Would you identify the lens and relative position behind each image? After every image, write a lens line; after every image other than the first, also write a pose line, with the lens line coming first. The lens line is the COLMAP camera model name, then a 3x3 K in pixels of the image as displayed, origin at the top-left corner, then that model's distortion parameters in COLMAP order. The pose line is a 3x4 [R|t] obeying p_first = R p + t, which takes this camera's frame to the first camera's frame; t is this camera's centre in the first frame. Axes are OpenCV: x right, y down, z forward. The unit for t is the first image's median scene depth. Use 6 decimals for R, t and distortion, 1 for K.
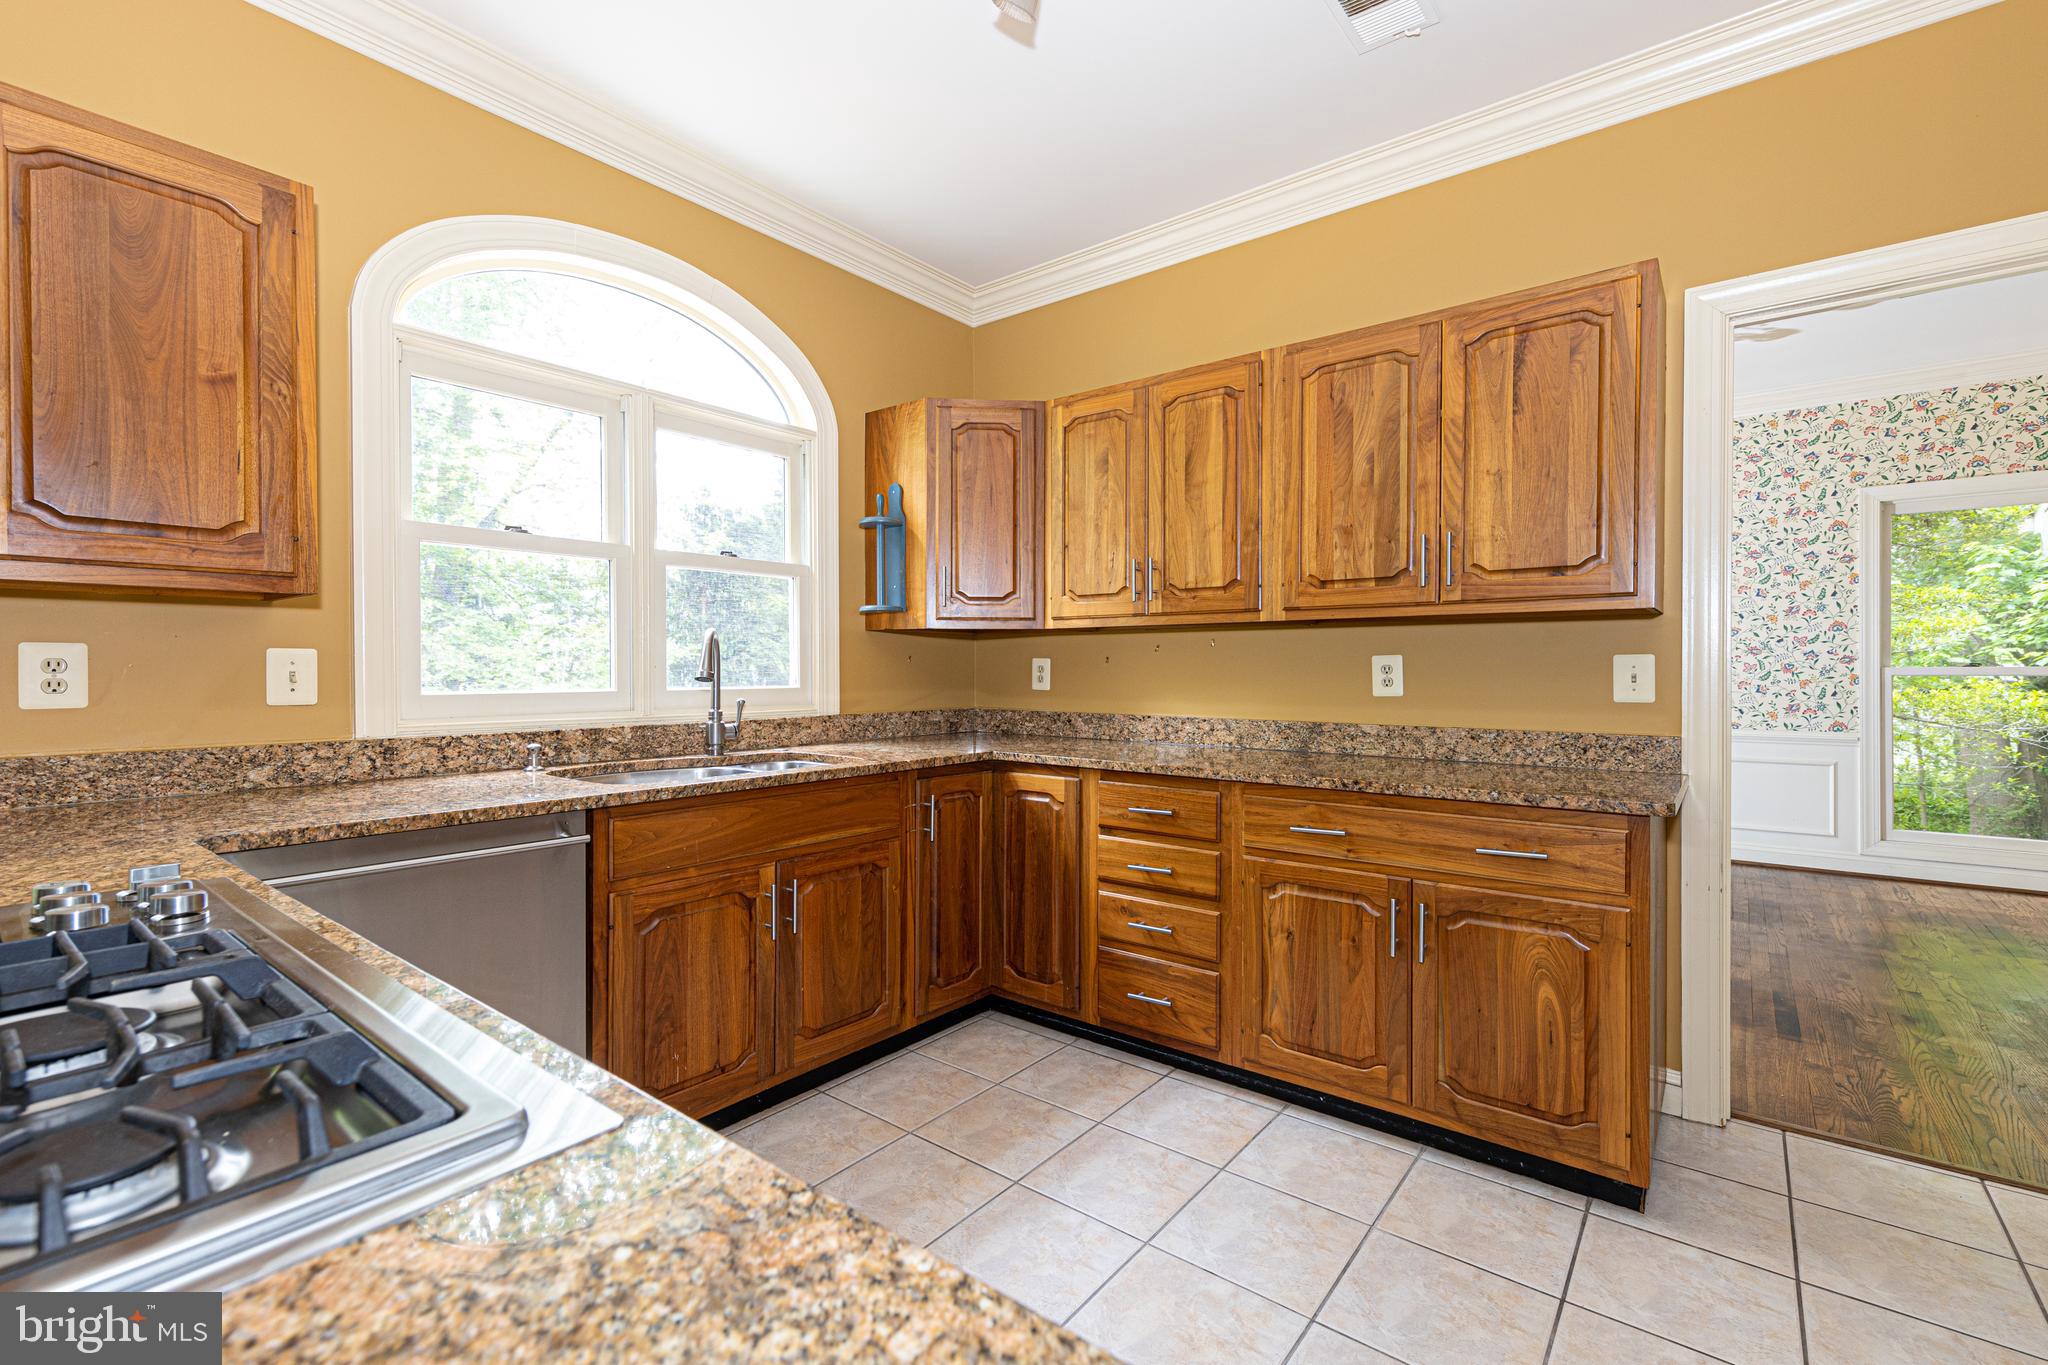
lens RADIAL K [[898.3, 0, 1033.9], [0, 898.3, 677.6], [0, 0, 1]] dist [0.011363, -0.000154]
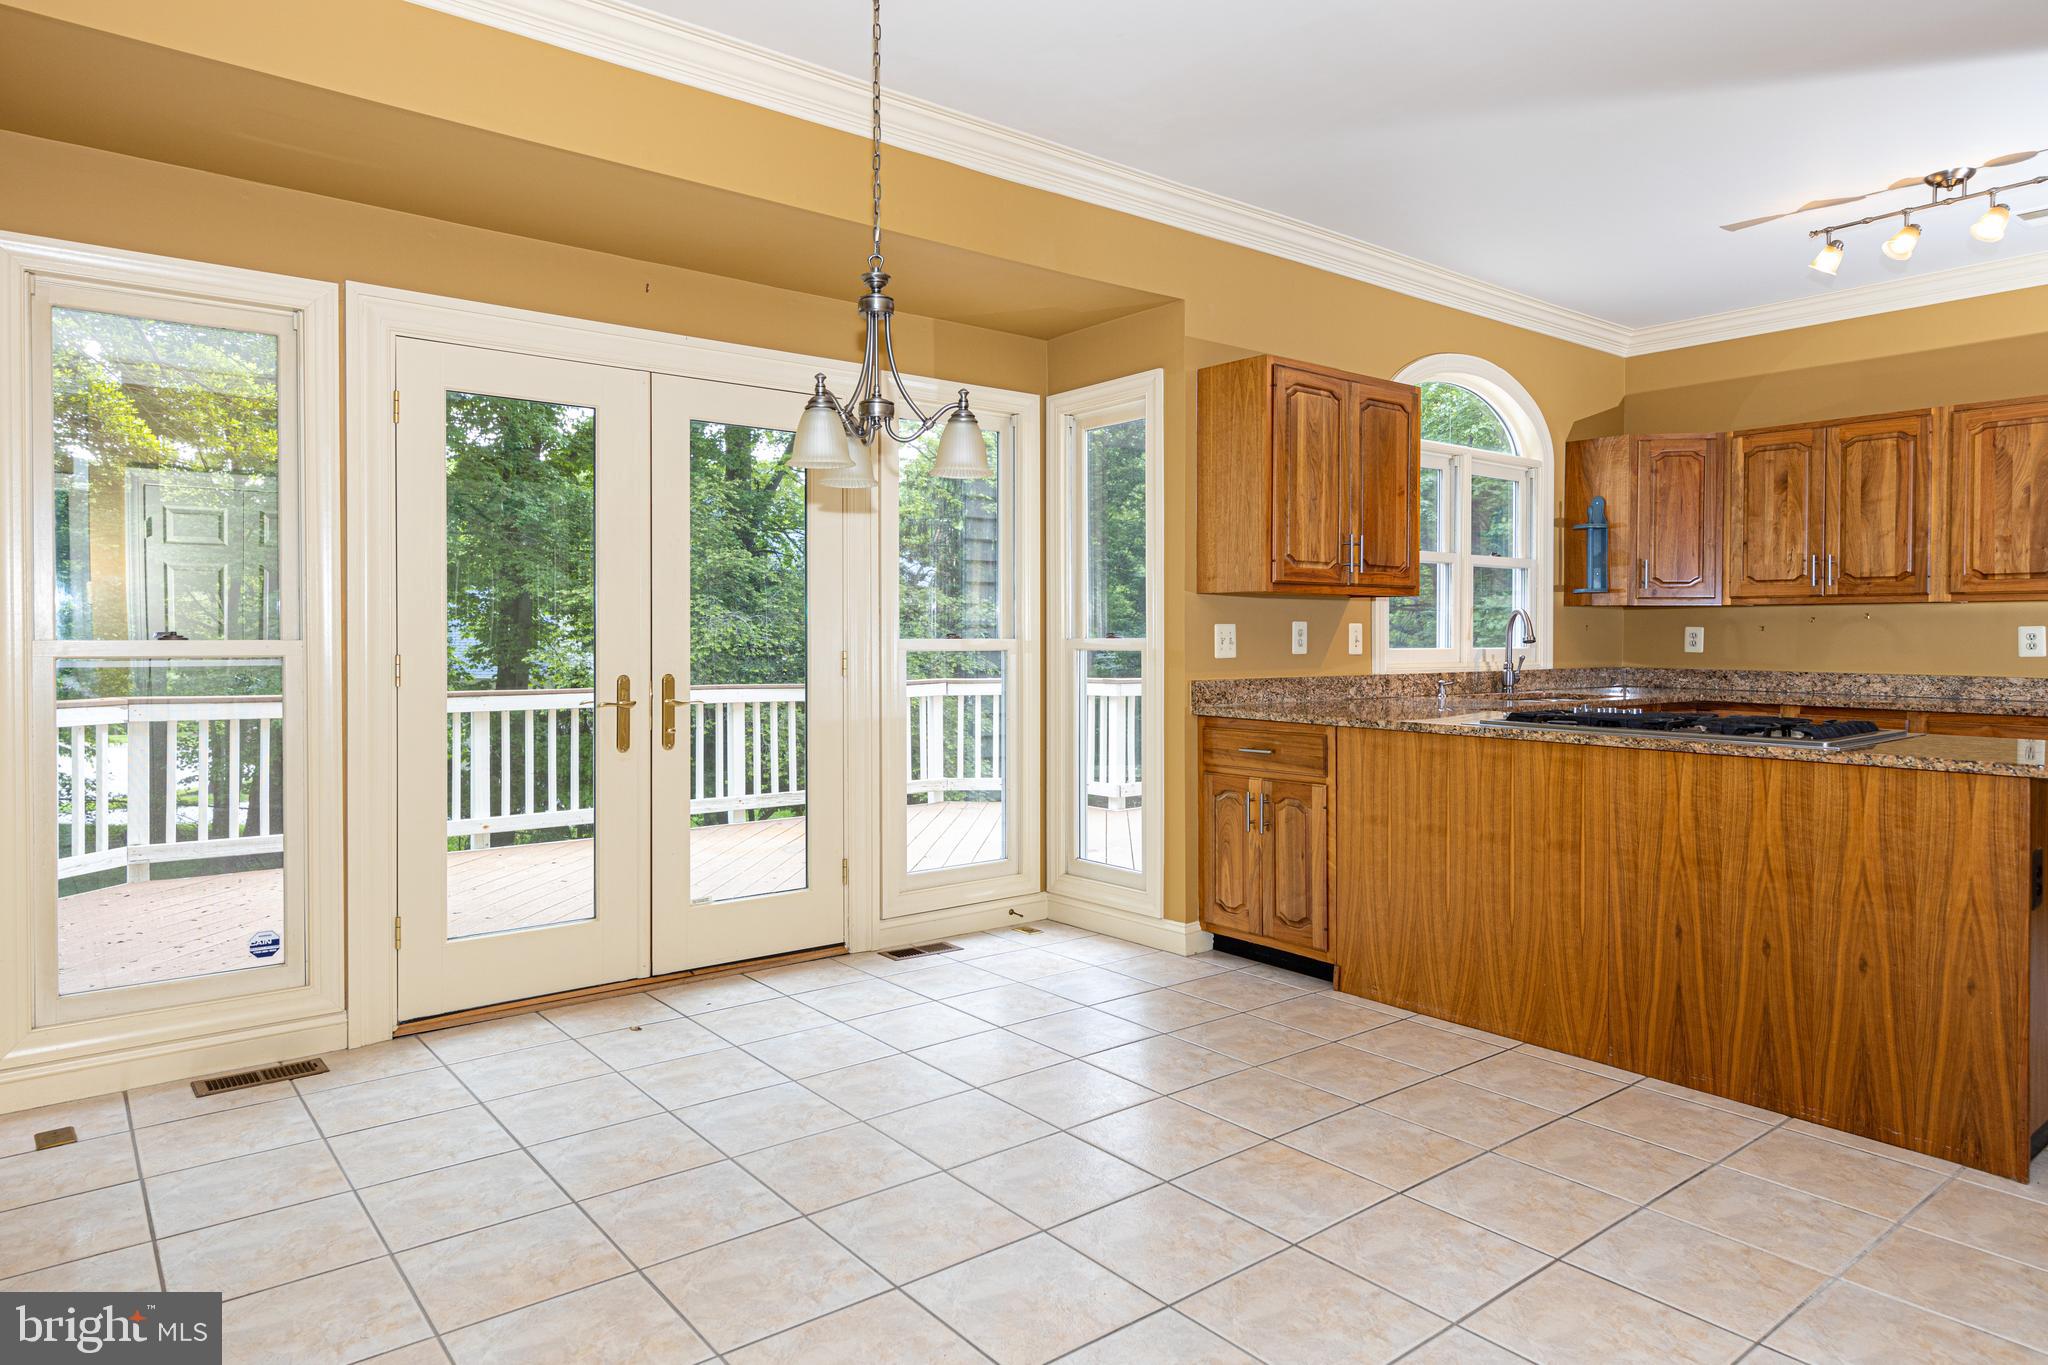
lens RADIAL K [[1255.9, 0, 1027.3], [0, 1255.9, 653.0], [0, 0, 1]] dist [0.003106, 0.001762]
pose [[0.975448, 0.005839, -0.220152, -0.734641], [-0.004529, 0.999969, 0.006453, 0.011031], [0.220183, -0.005297, 0.975444, -1.305108]]
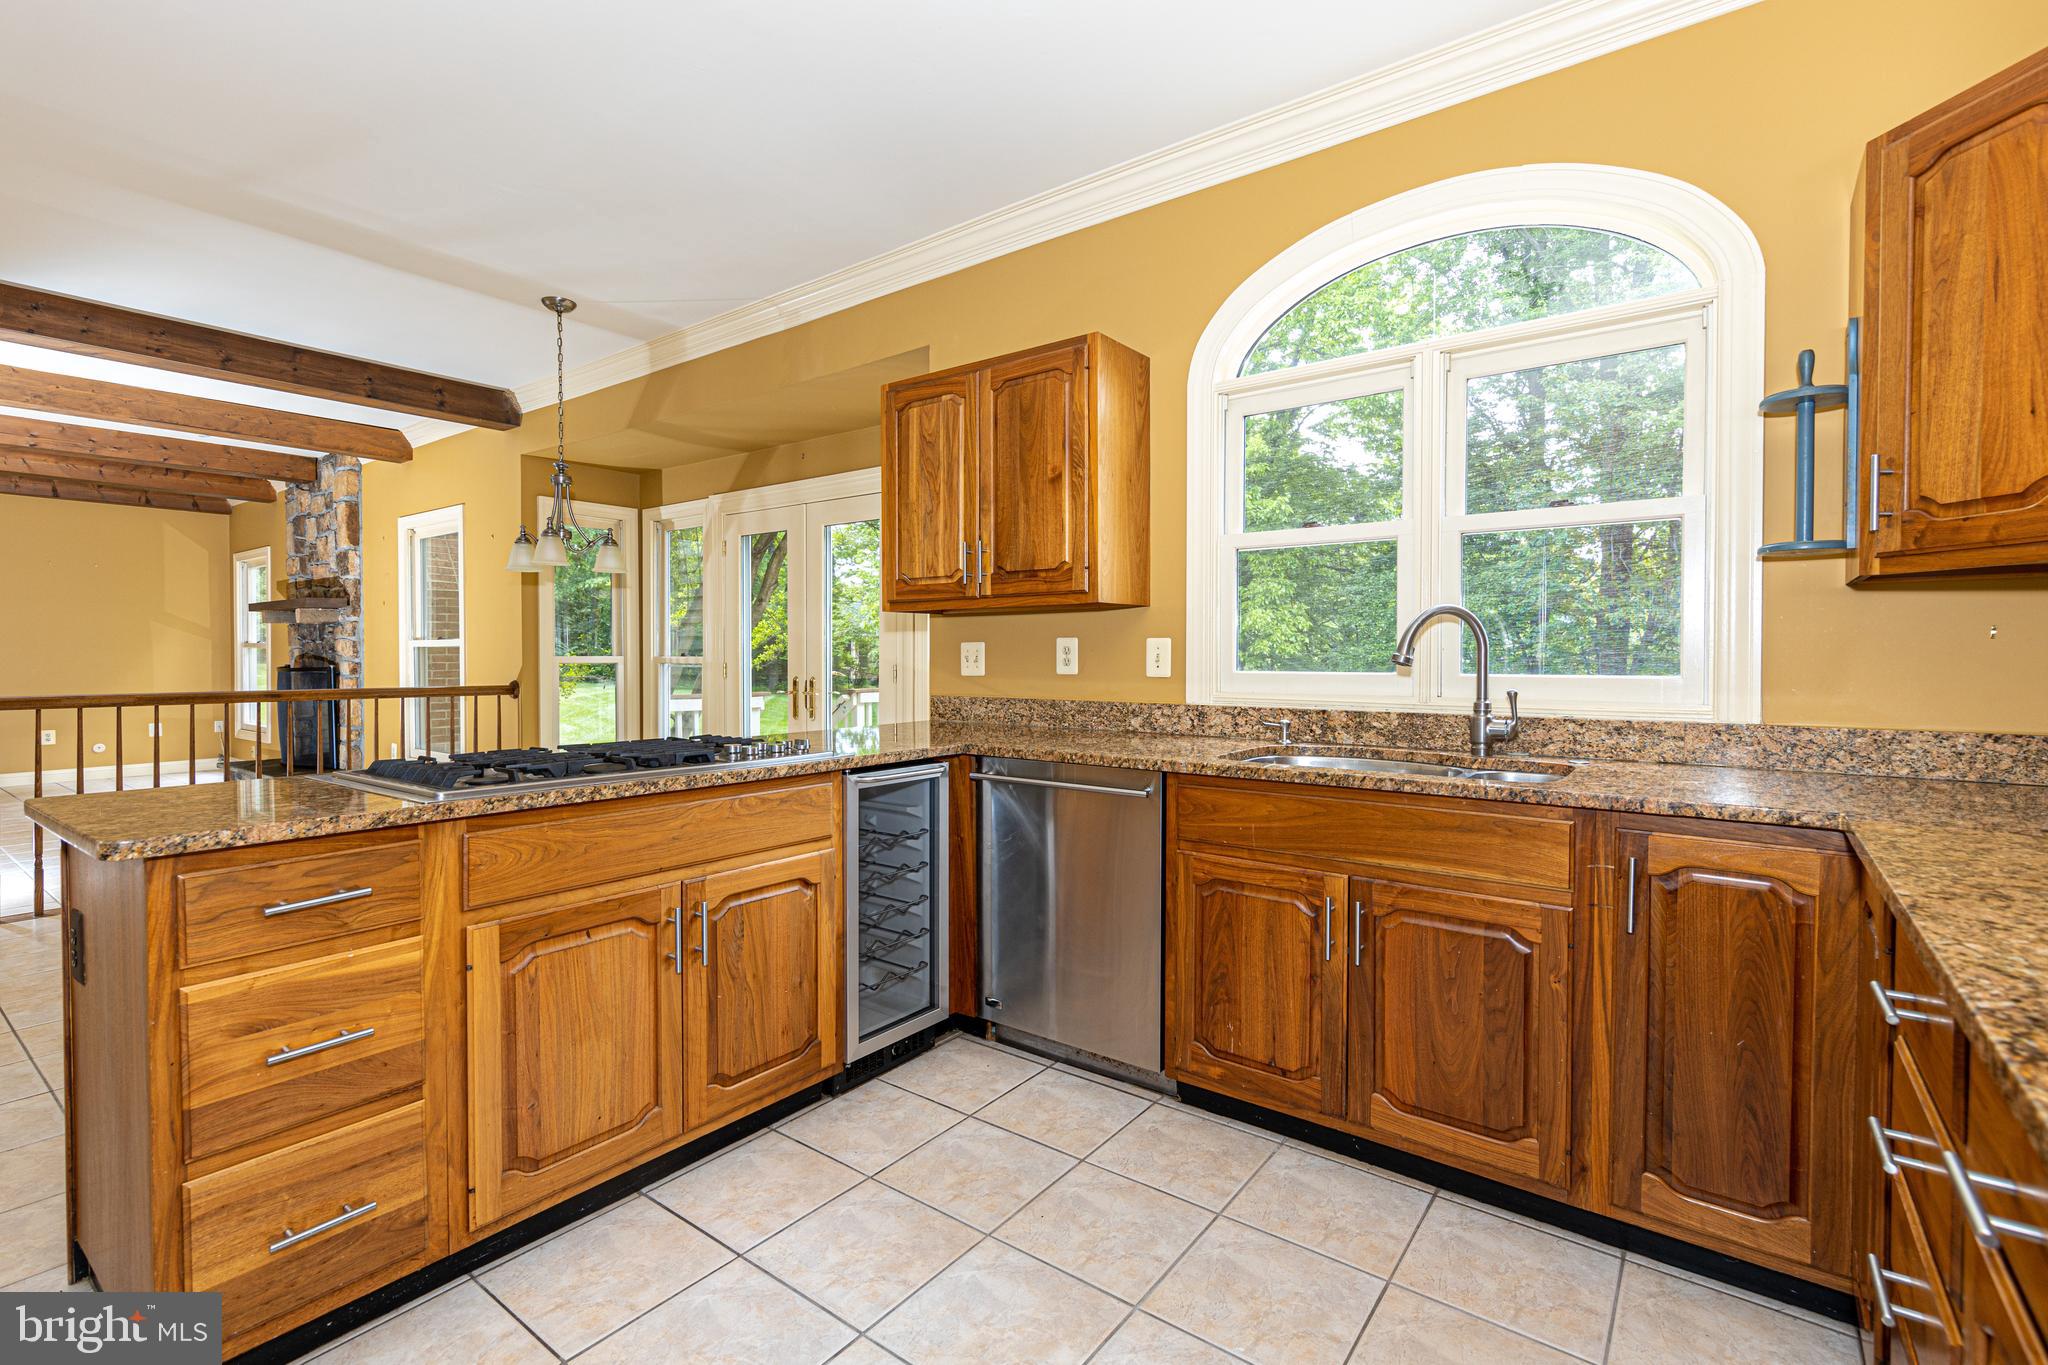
lens RADIAL K [[932.3, 0, 1011.3], [0, 932.3, 675.9], [0, 0, 1]] dist [0.005277, 0.000924]
pose [[0.009242, 0.022187, -0.999711, 0.545166], [-0.010271, 0.999703, 0.022091, -0.001913], [0.999905, 0.010064, 0.009467, 0.607704]]
